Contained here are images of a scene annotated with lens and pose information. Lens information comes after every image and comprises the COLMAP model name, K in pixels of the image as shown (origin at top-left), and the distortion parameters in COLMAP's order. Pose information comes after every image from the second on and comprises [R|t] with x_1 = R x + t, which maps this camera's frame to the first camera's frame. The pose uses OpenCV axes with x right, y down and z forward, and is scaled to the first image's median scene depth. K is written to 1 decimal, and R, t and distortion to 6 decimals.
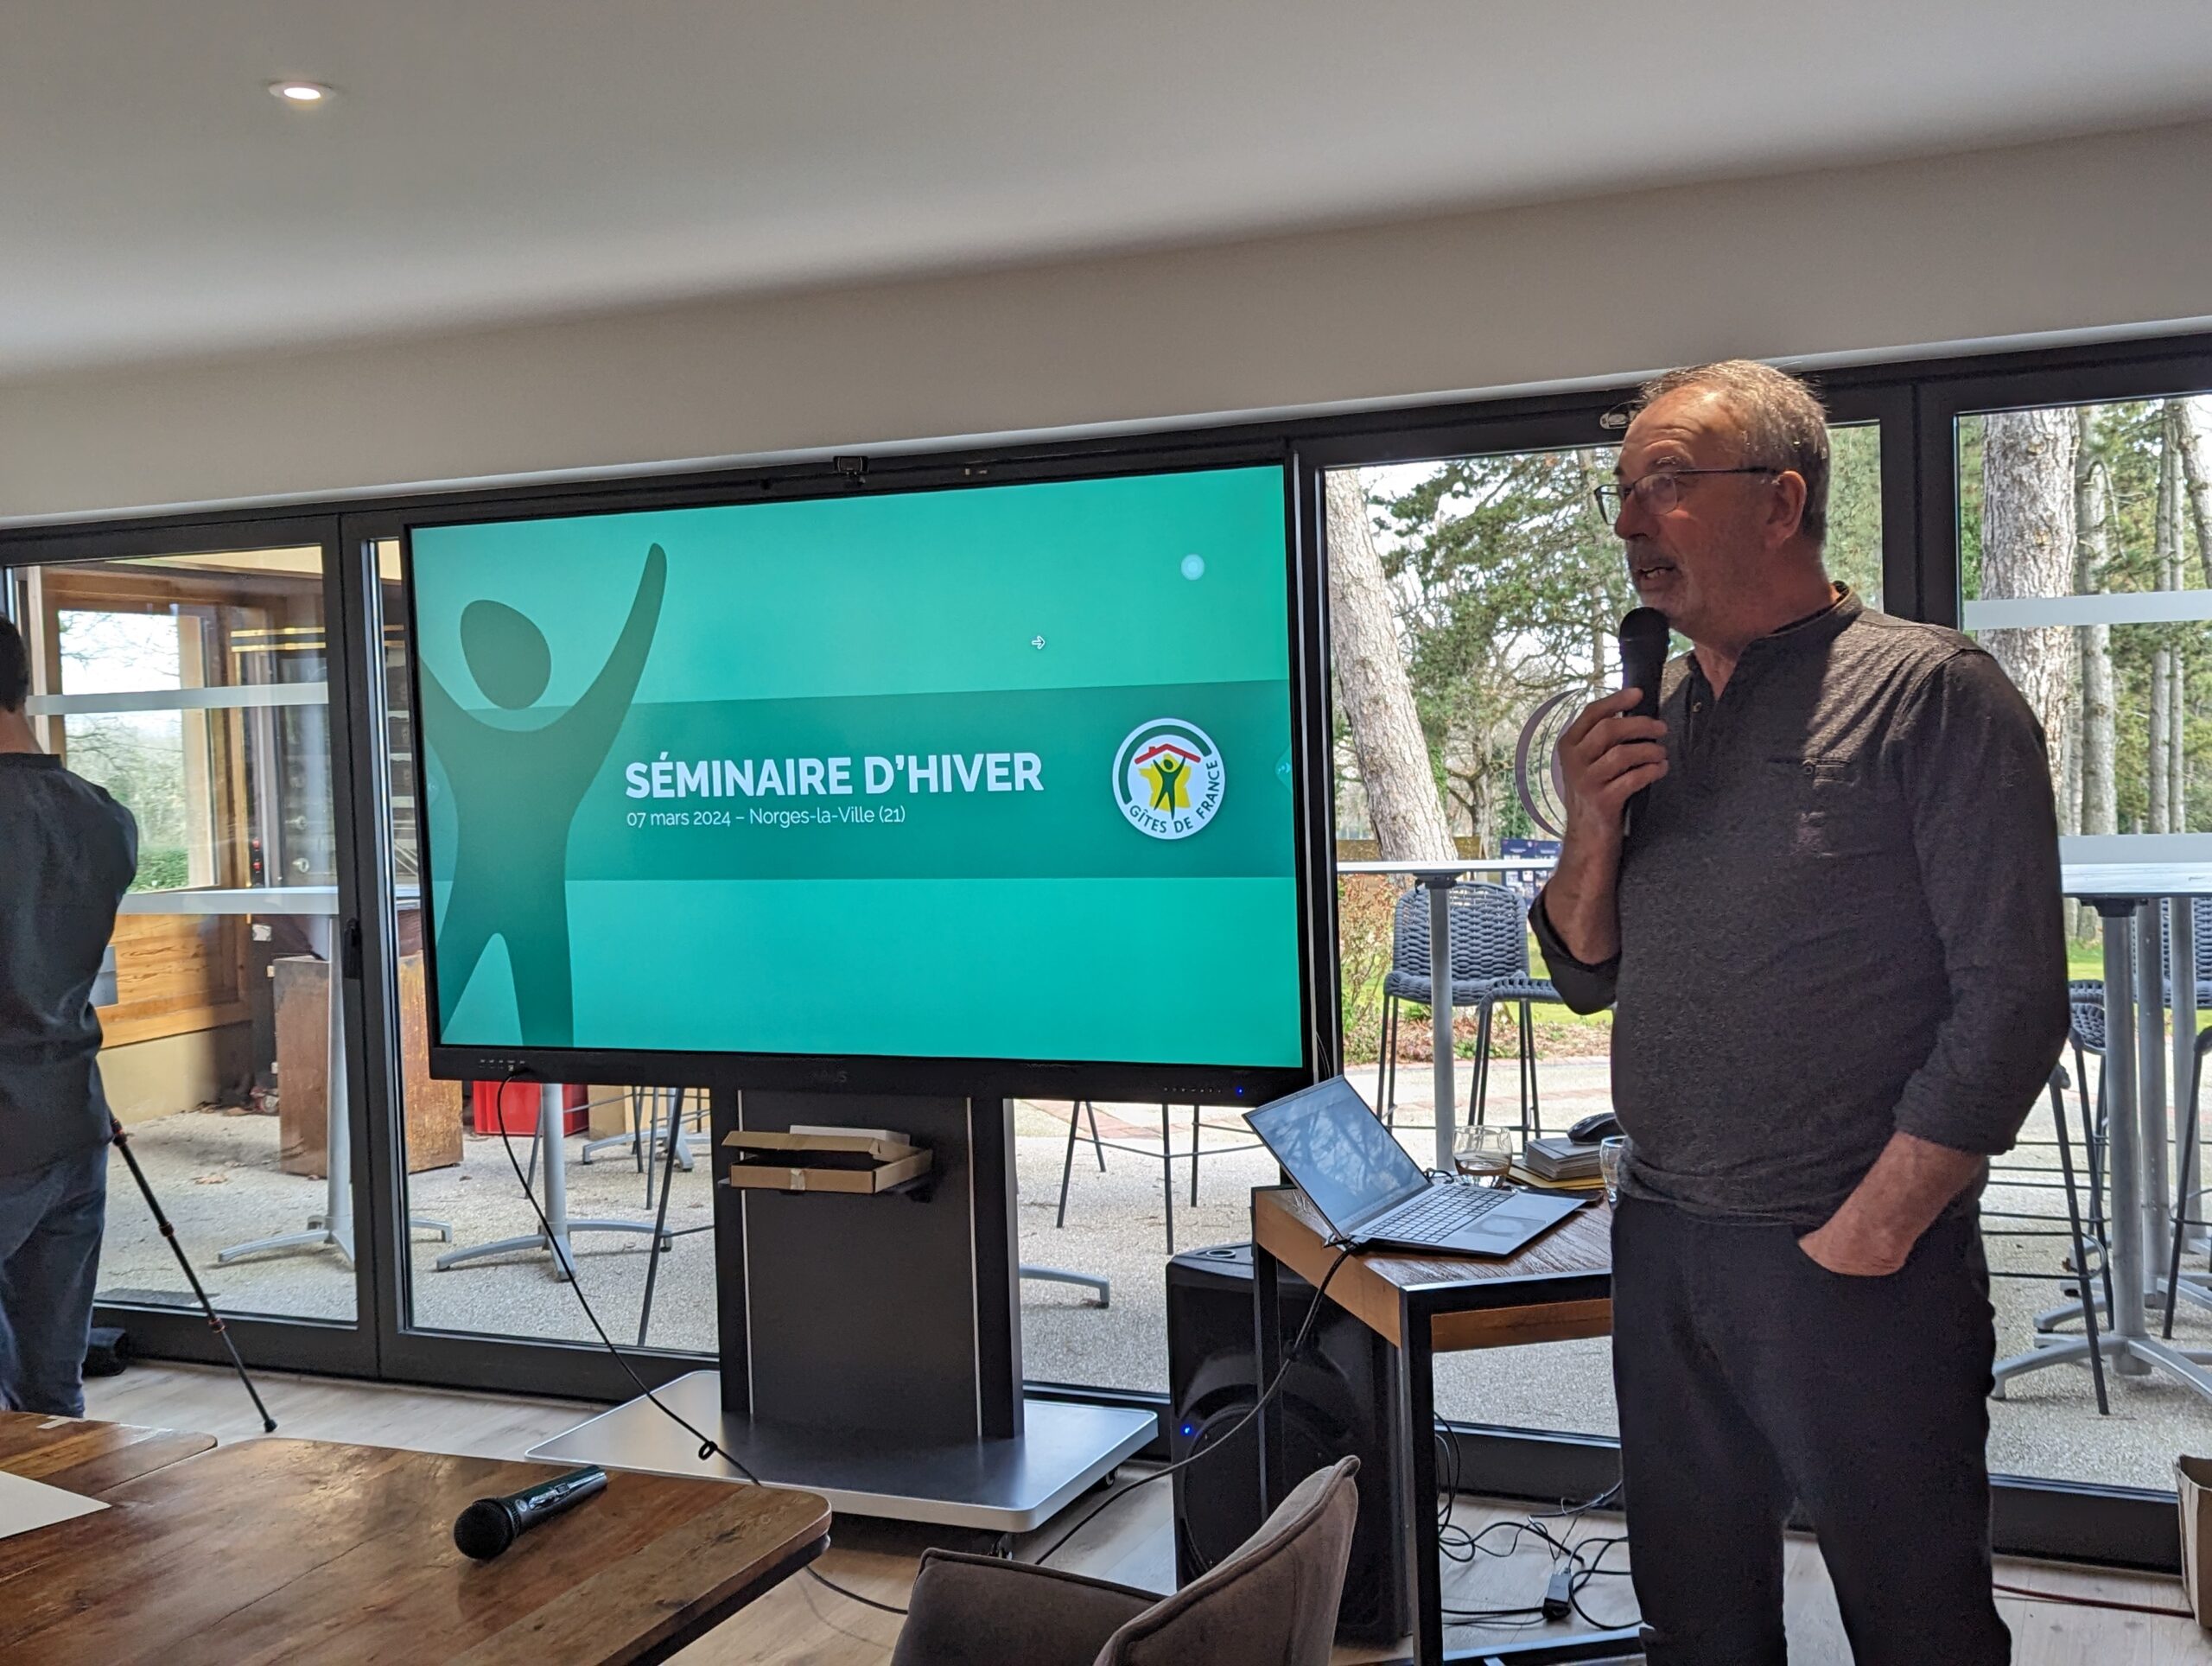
lens RADIAL K [[2509.5, 0, 1068.2], [0, 2509.5, 863.6], [0, 0, 1]] dist [0.231283, -1.114375]
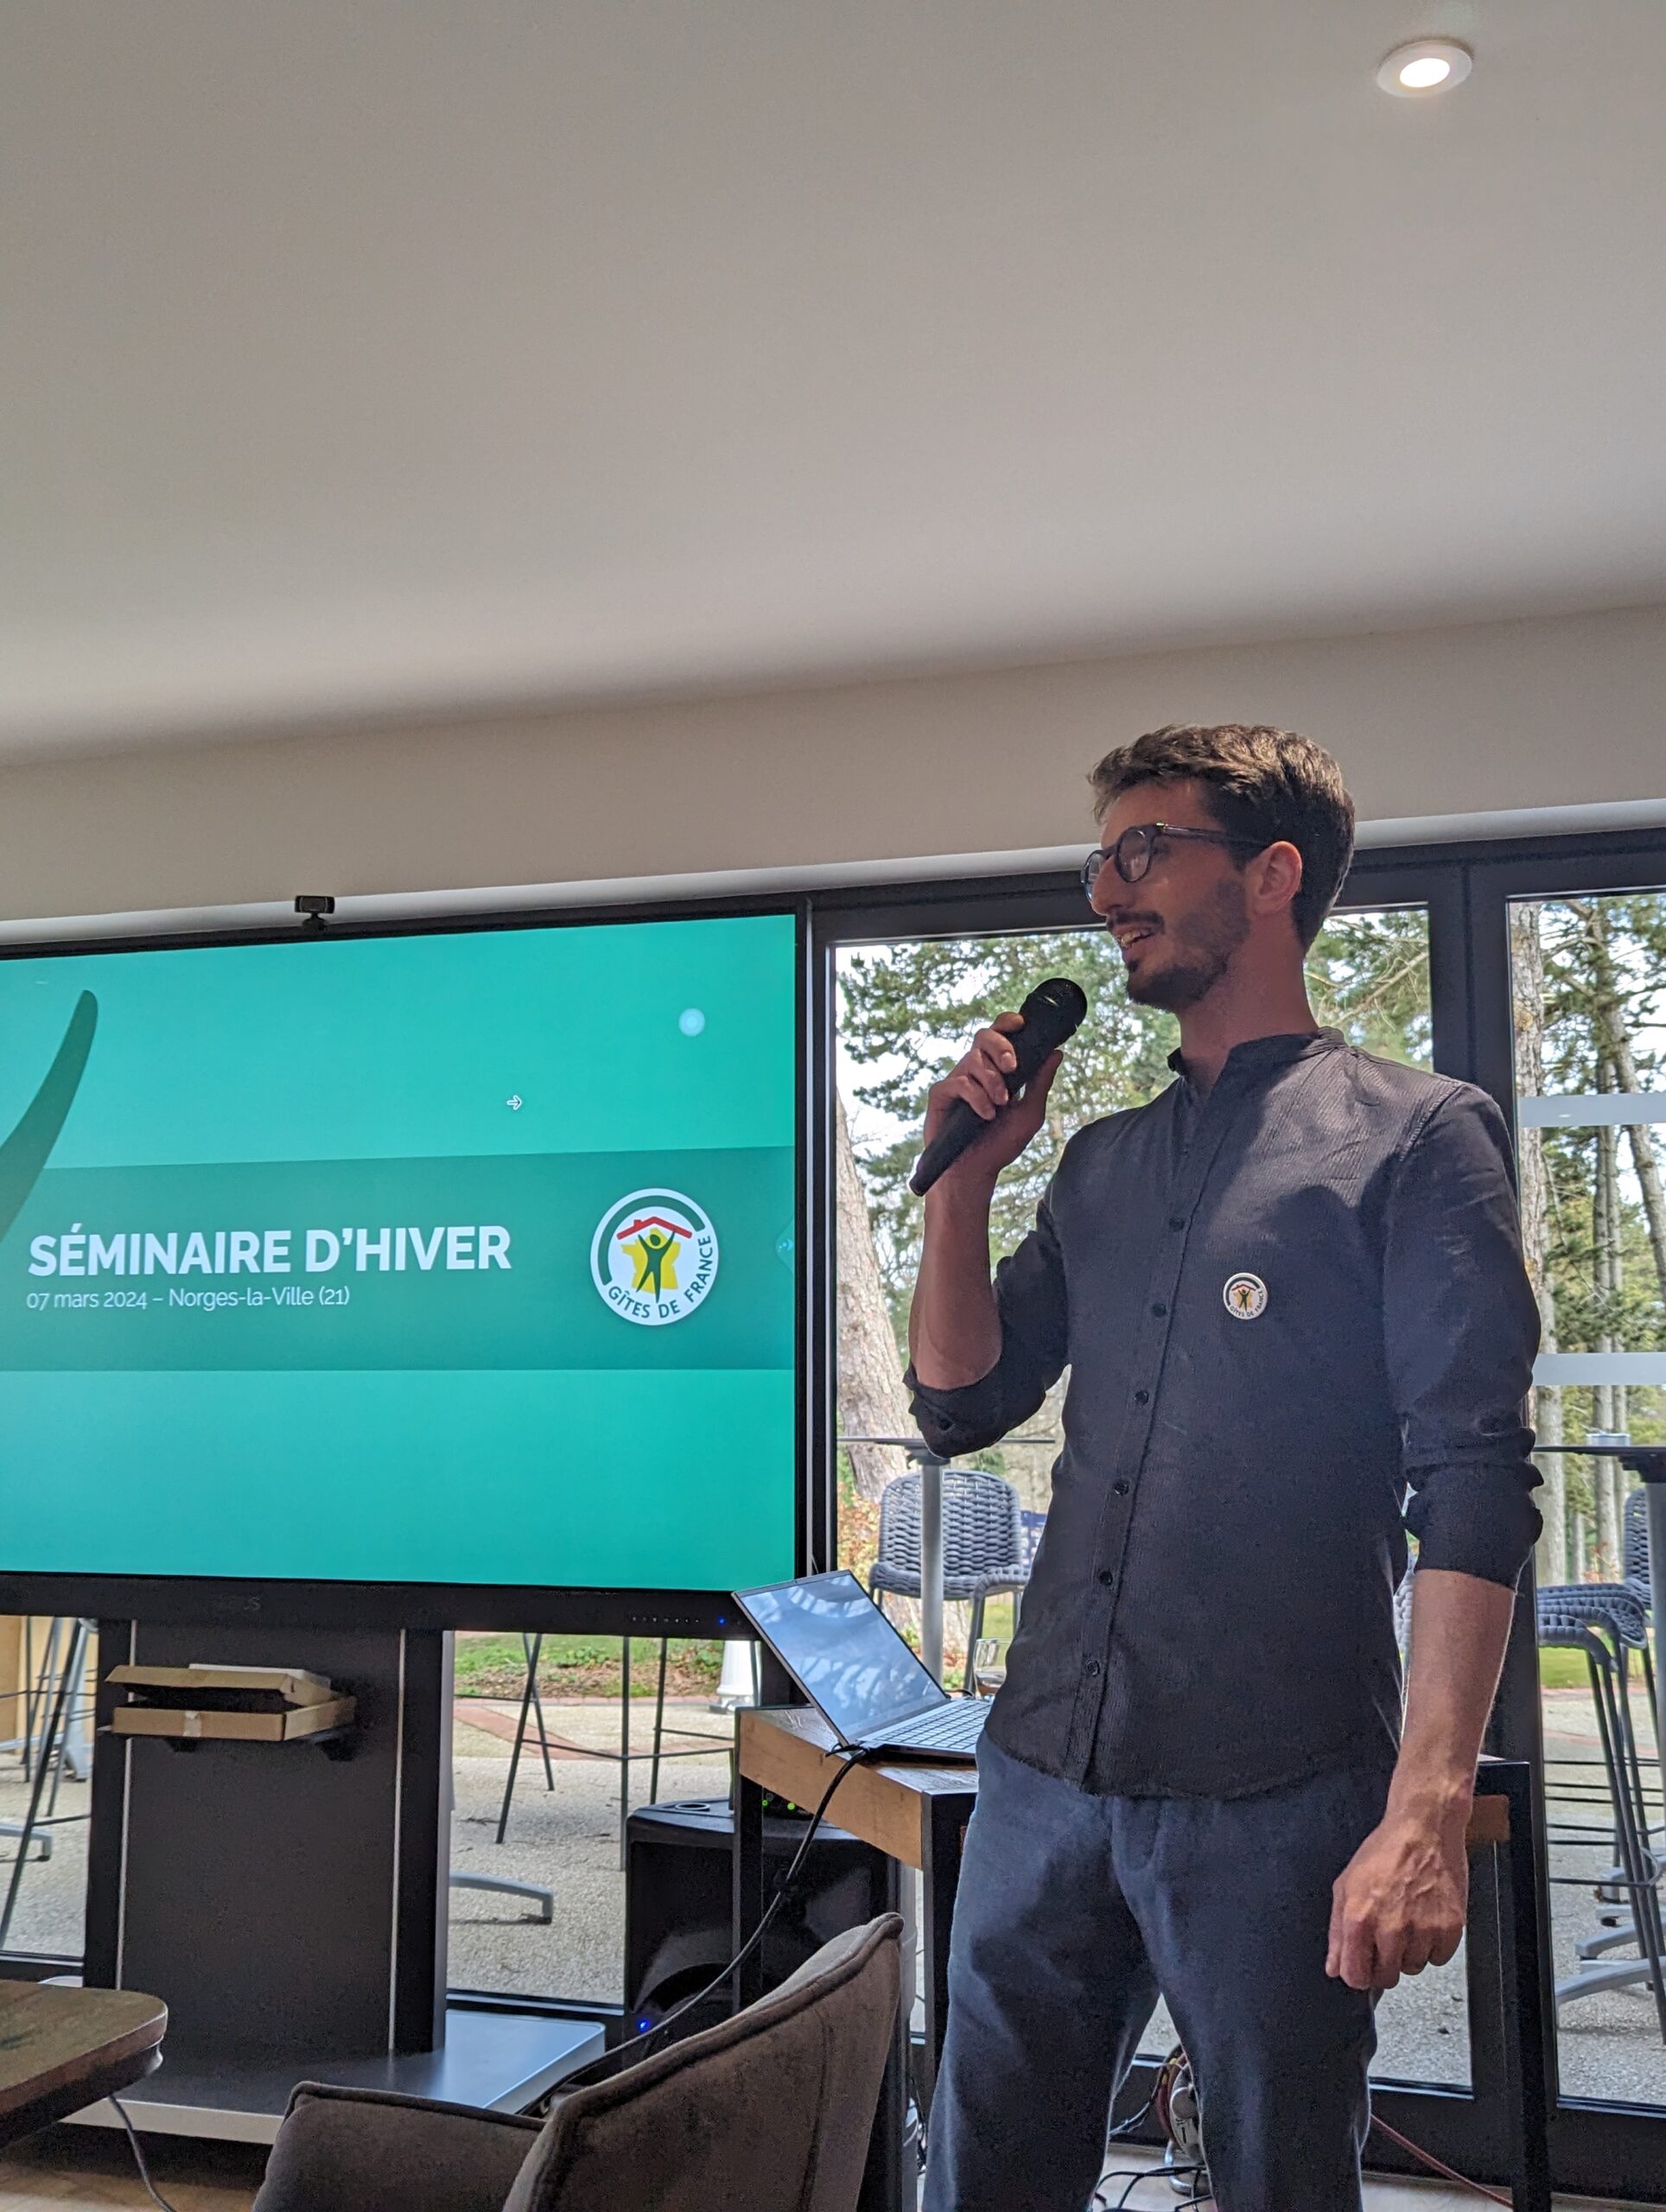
lens RADIAL K [[2409.7, 0, 833.0], [0, 2409.7, 1106.0], [0, 0, 1]] dist [-0.011824, -0.003490]
pose [[0.991774, 0.053590, 0.116242, 0.000869], [-0.029528, 0.979430, -0.199613, 0.076371], [-0.124548, 0.194538, 0.972956, 0.149692]]
